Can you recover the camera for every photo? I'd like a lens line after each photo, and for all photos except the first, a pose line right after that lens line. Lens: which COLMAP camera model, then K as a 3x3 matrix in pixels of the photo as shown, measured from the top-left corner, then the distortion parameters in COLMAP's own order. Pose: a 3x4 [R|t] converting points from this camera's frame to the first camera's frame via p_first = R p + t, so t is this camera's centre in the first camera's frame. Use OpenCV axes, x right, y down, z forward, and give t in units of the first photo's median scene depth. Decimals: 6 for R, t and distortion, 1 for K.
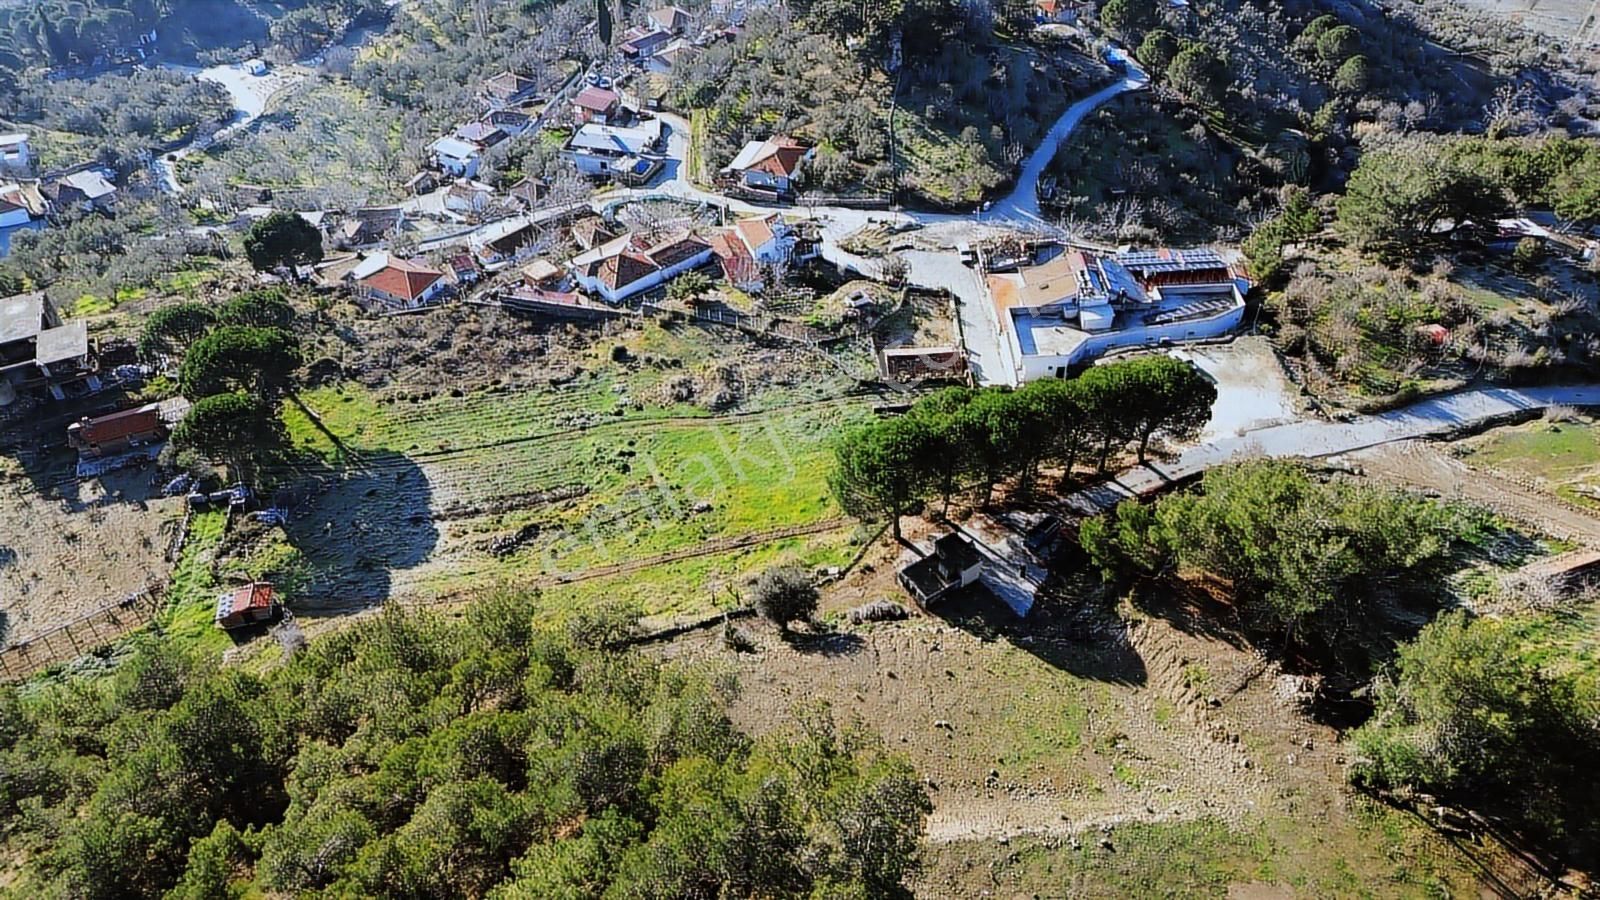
lens RADIAL K [[1121.7, 0, 794.9], [0, 1121.7, 441.9], [0, 0, 1]] dist [0.089900, -0.090404]
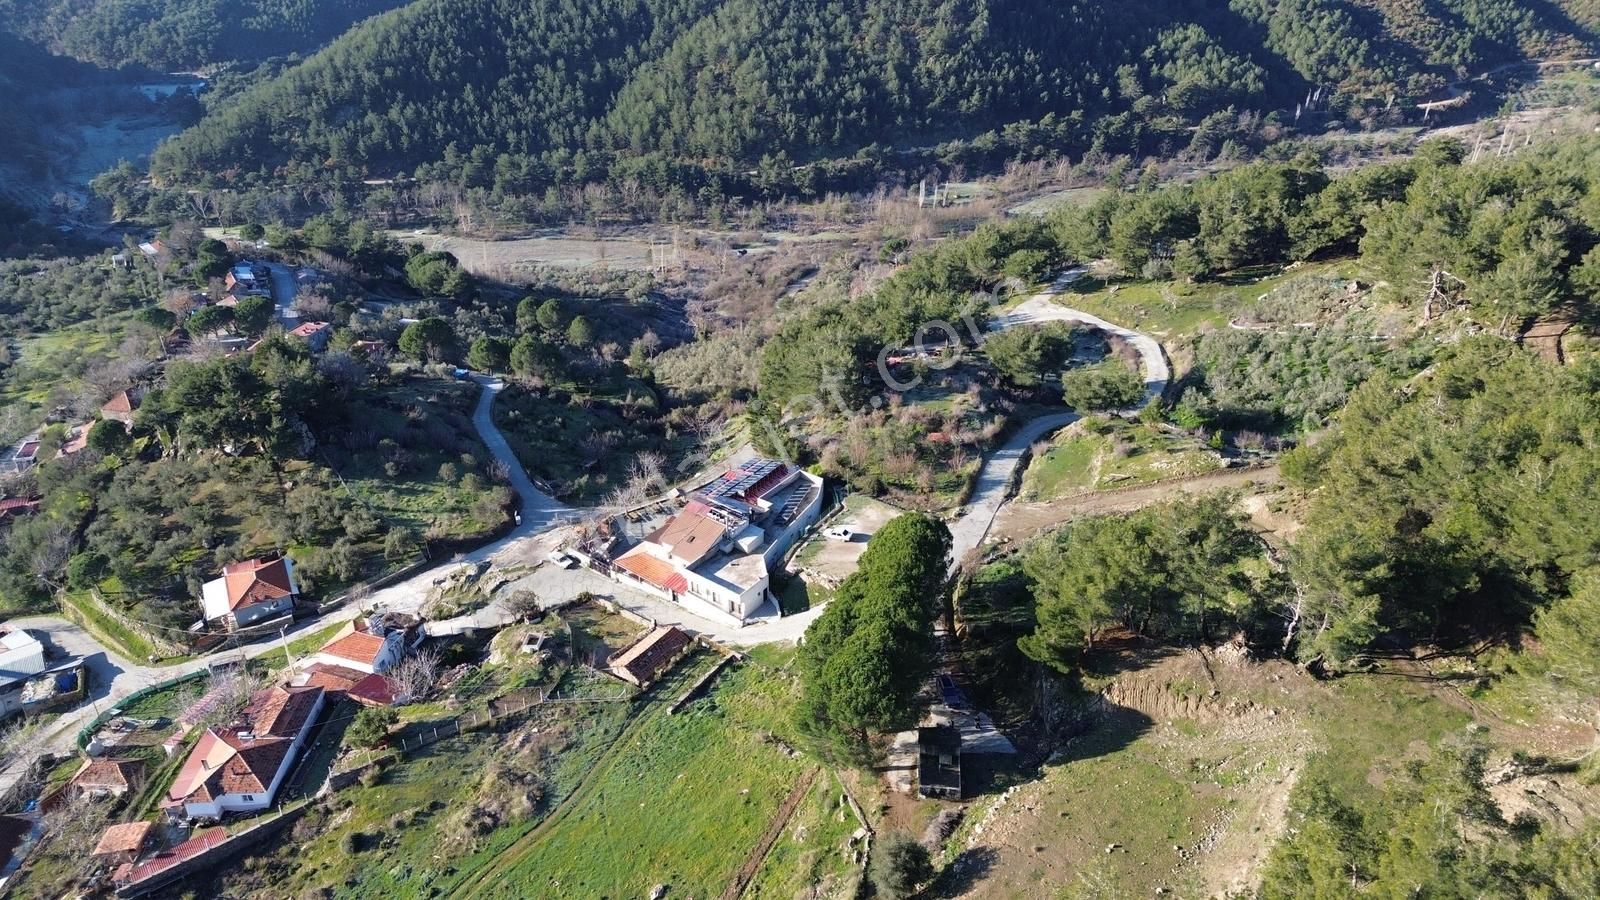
lens RADIAL K [[1121.7, 0, 794.9], [0, 1121.7, 441.9], [0, 0, 1]] dist [0.089900, -0.090404]
pose [[0.641342, -0.371647, 0.671236, -0.380744], [0.534325, 0.844178, -0.043127, -0.113415], [-0.550615, 0.386318, 0.739988, 0.124393]]
